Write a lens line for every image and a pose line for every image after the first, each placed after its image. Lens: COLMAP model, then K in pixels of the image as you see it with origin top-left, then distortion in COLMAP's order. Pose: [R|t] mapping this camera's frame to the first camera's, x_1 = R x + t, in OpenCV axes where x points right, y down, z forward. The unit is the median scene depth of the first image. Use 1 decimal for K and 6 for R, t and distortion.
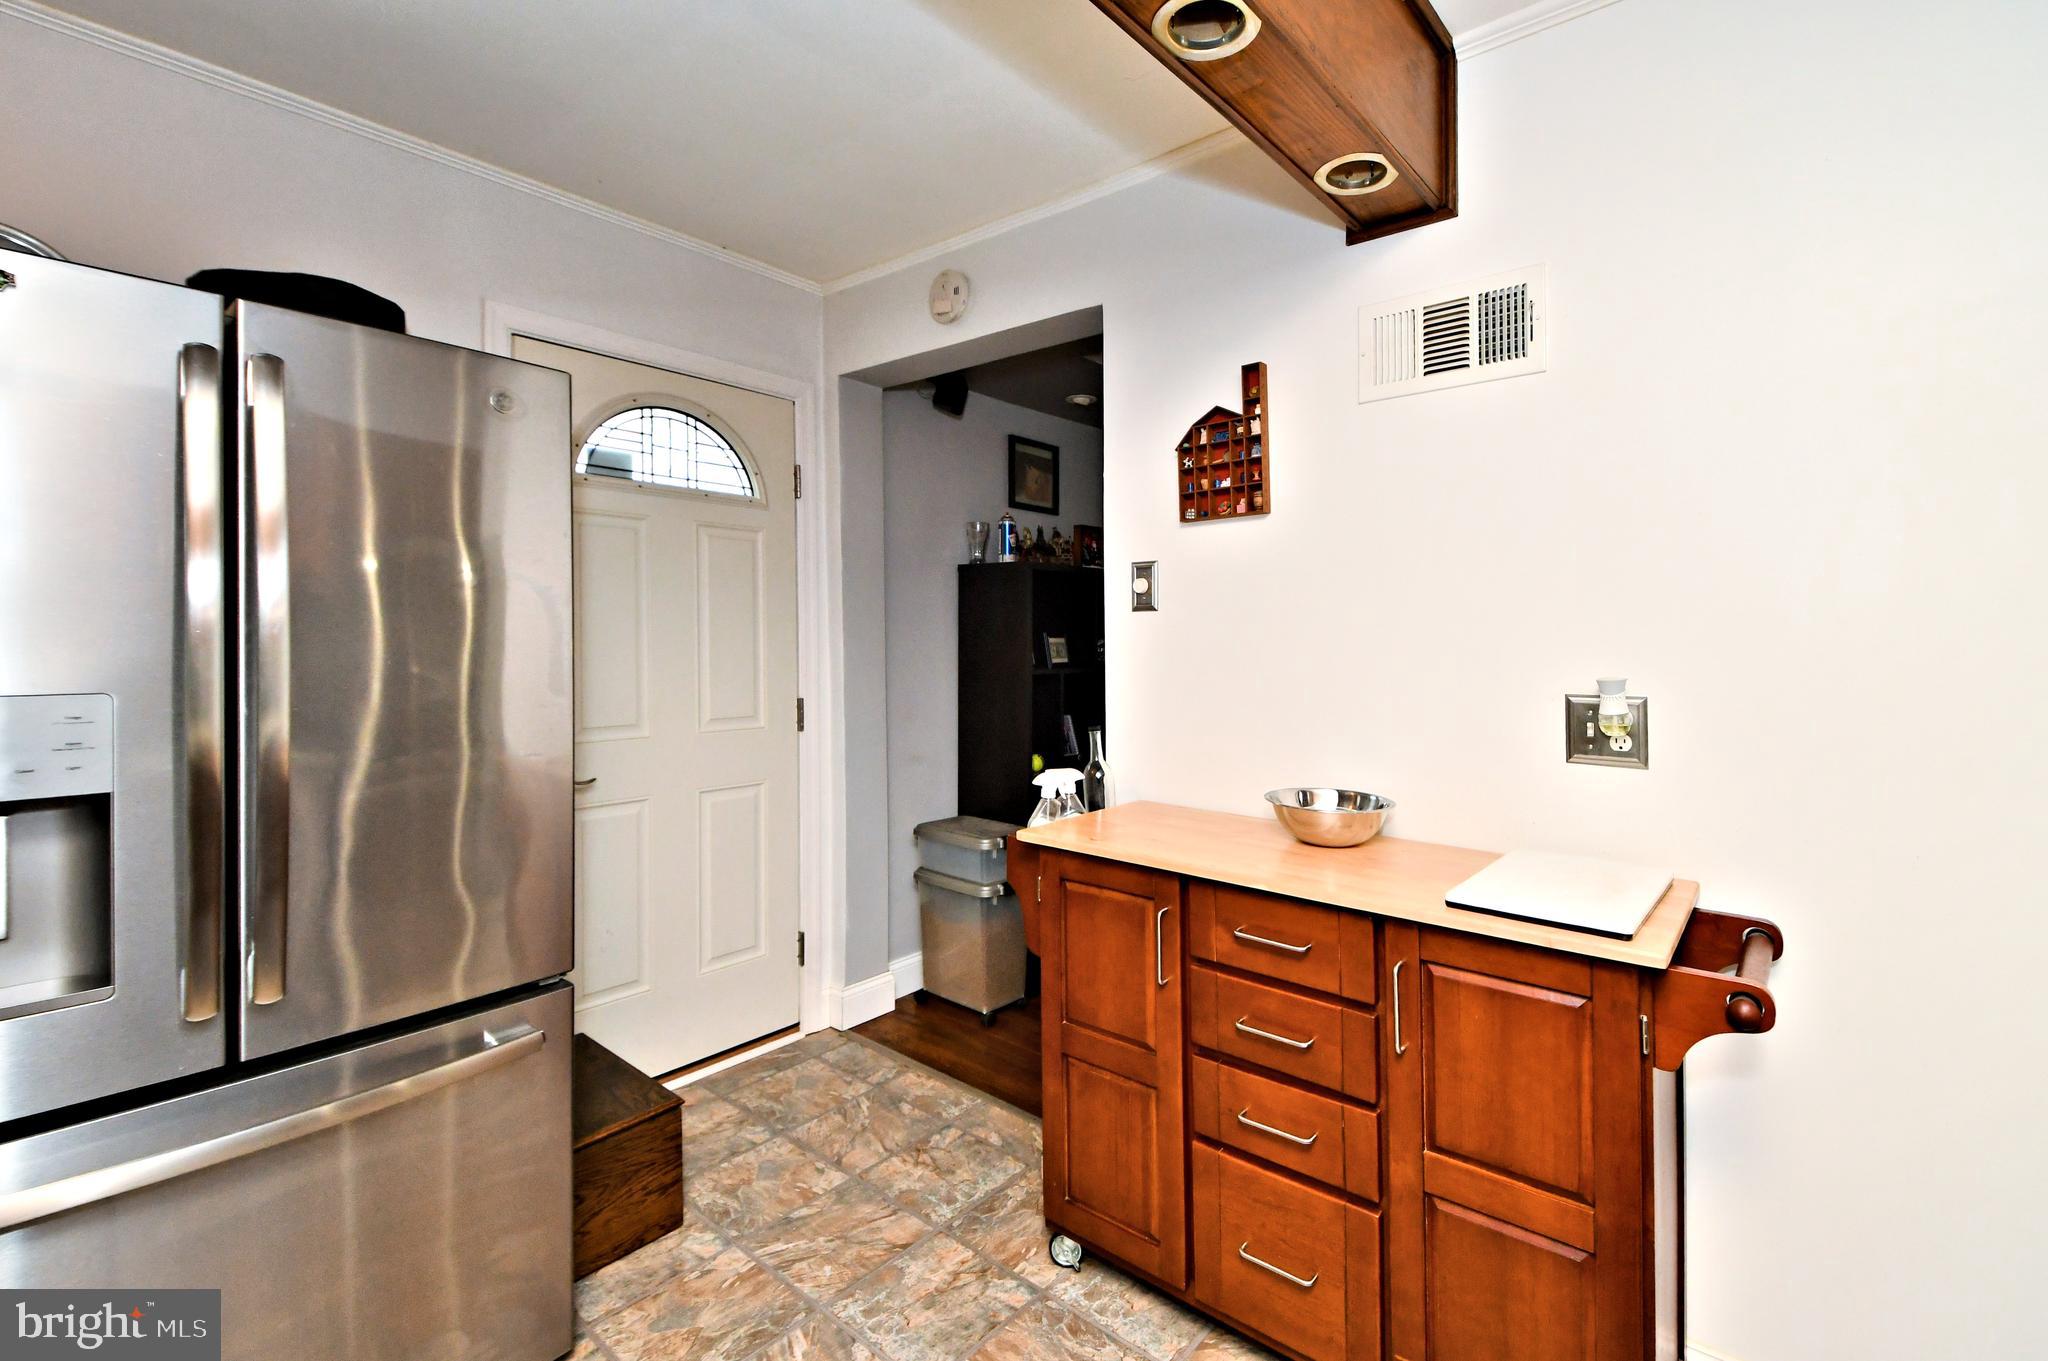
lens RADIAL K [[887.8, 0, 1018.2], [0, 887.8, 635.6], [0, 0, 1]] dist [0.031996, -0.028564]
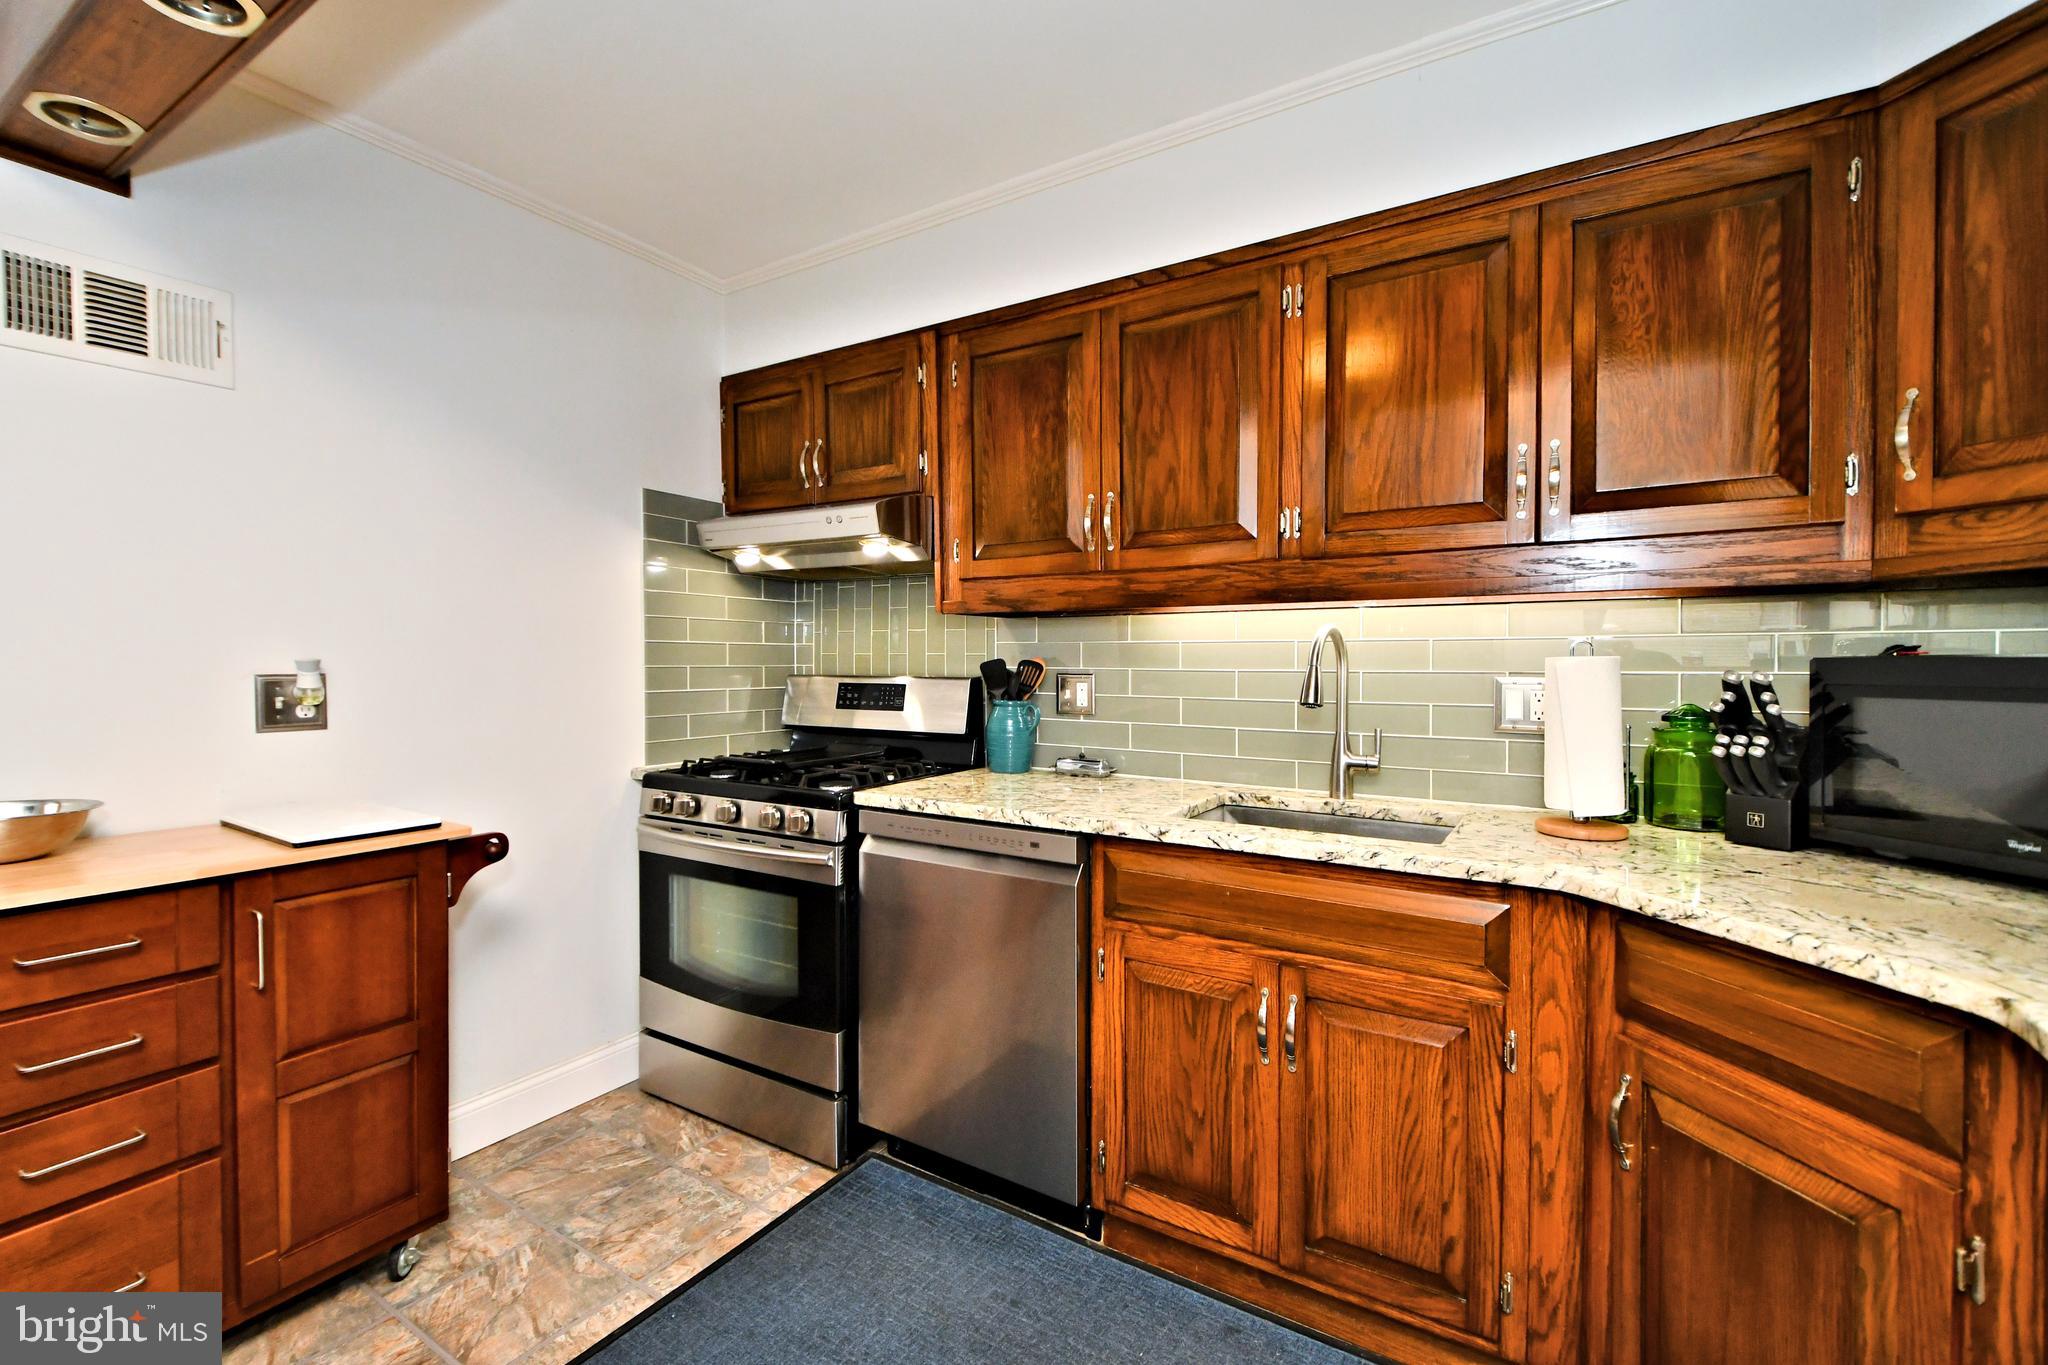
lens RADIAL K [[891.6, 0, 1019.5], [0, 891.6, 674.5], [0, 0, 1]] dist [0.035786, -0.028958]
pose [[-0.134740, -0.020842, 0.990662, -0.539429], [-0.007902, 0.999770, 0.019958, 0.026523], [-0.990850, -0.005139, -0.134873, 0.134211]]
